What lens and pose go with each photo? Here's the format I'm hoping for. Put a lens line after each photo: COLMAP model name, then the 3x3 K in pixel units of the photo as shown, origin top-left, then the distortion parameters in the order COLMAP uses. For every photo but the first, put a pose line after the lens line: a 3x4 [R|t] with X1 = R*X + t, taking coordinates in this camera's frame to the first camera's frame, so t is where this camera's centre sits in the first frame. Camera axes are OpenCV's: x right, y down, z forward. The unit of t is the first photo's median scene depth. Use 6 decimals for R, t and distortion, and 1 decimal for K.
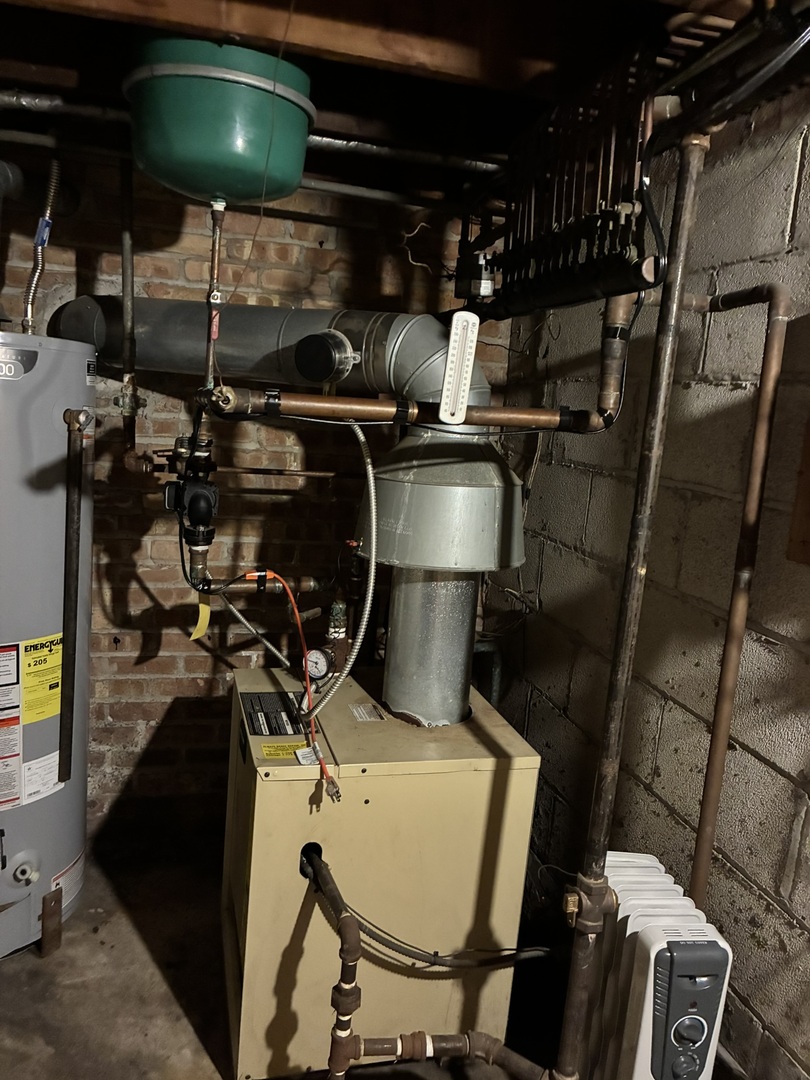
lens RADIAL K [[839.1, 0, 401.3], [0, 839.1, 538.5], [0, 0, 1]] dist [0.047206, -0.051981]
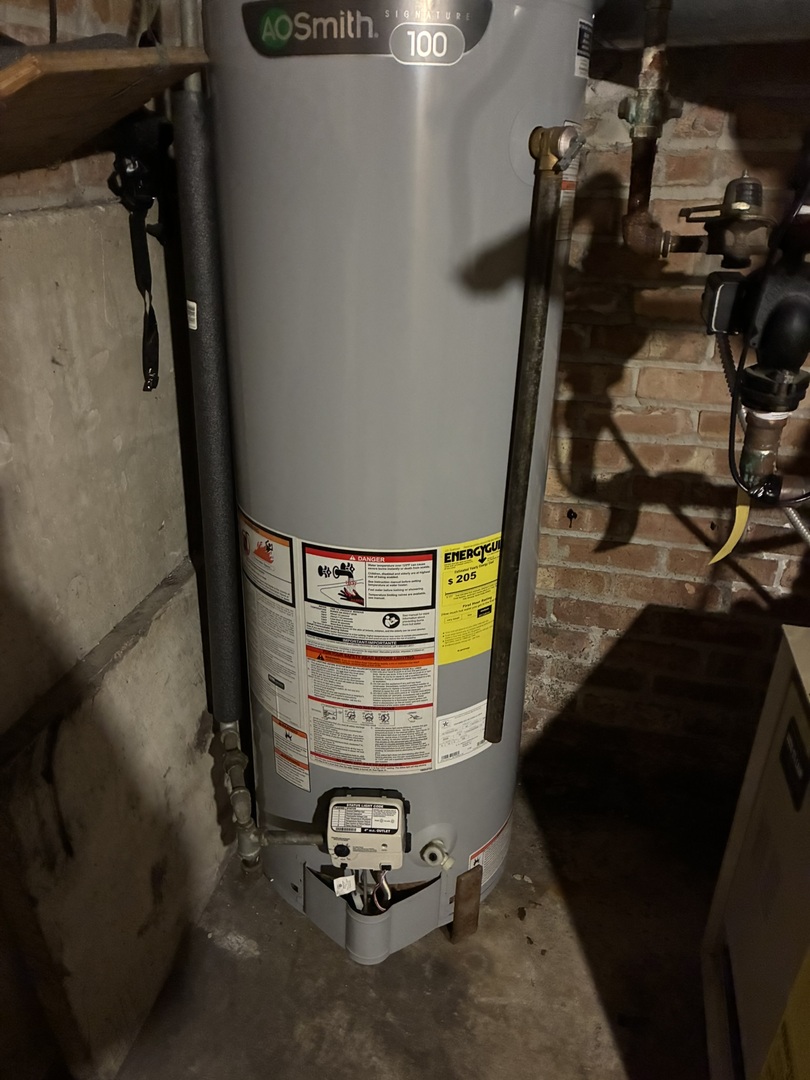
lens RADIAL K [[839.1, 0, 403.1], [0, 839.1, 540.9], [0, 0, 1]] dist [0.047206, -0.051981]
pose [[0.882552, 0.146409, -0.446840, -0.169585], [-0.026929, 0.964468, 0.262824, -0.036243], [0.469443, -0.219923, 0.855136, 0.393834]]
